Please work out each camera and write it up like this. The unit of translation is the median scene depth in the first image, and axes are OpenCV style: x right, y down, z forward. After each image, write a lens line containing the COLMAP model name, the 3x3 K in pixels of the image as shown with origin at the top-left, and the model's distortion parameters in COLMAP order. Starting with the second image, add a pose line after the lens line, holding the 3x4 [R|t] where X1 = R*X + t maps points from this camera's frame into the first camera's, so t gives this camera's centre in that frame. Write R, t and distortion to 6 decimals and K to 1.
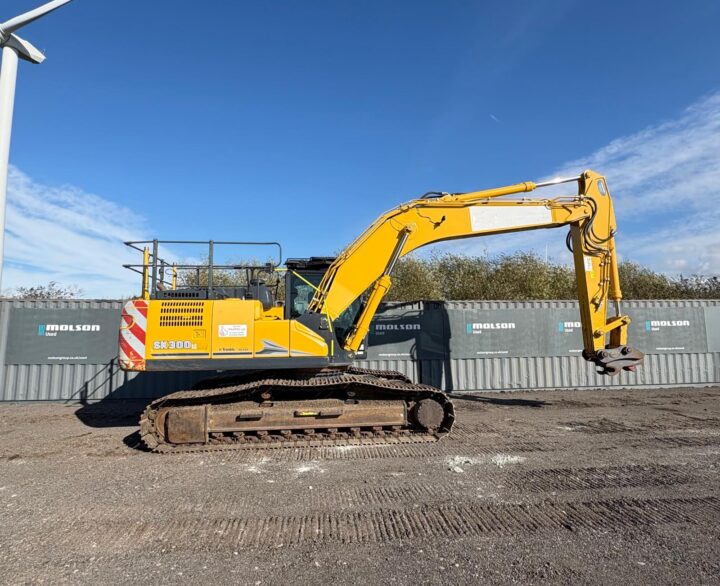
lens RADIAL K [[406.3, 0, 367.1], [0, 406.3, 296.7], [0, 0, 1]] dist [-0.017352, -0.001471]
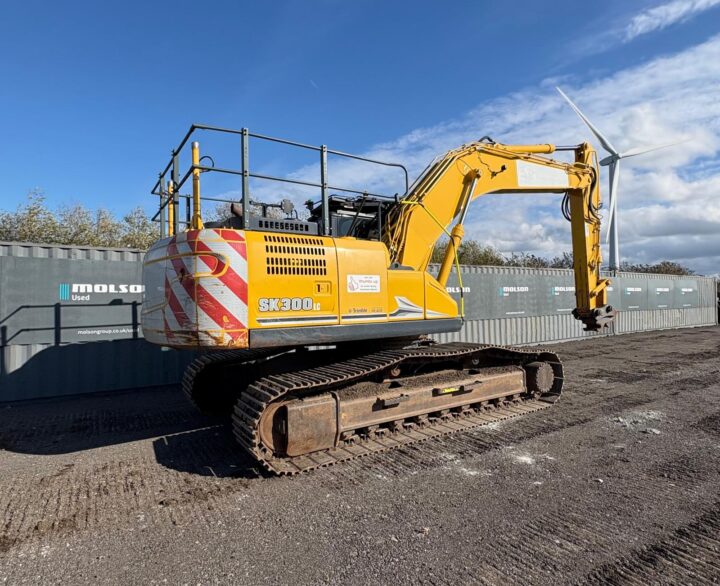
lens RADIAL K [[411.9, 0, 360.0], [0, 411.9, 293.0], [0, 0, 1]] dist [-0.002086, 0.000250]
pose [[0.898451, 0.004387, 0.439051, -0.516995], [-0.032482, 0.997874, 0.056497, 0.048394], [-0.437870, -0.065021, 0.896684, 0.295830]]
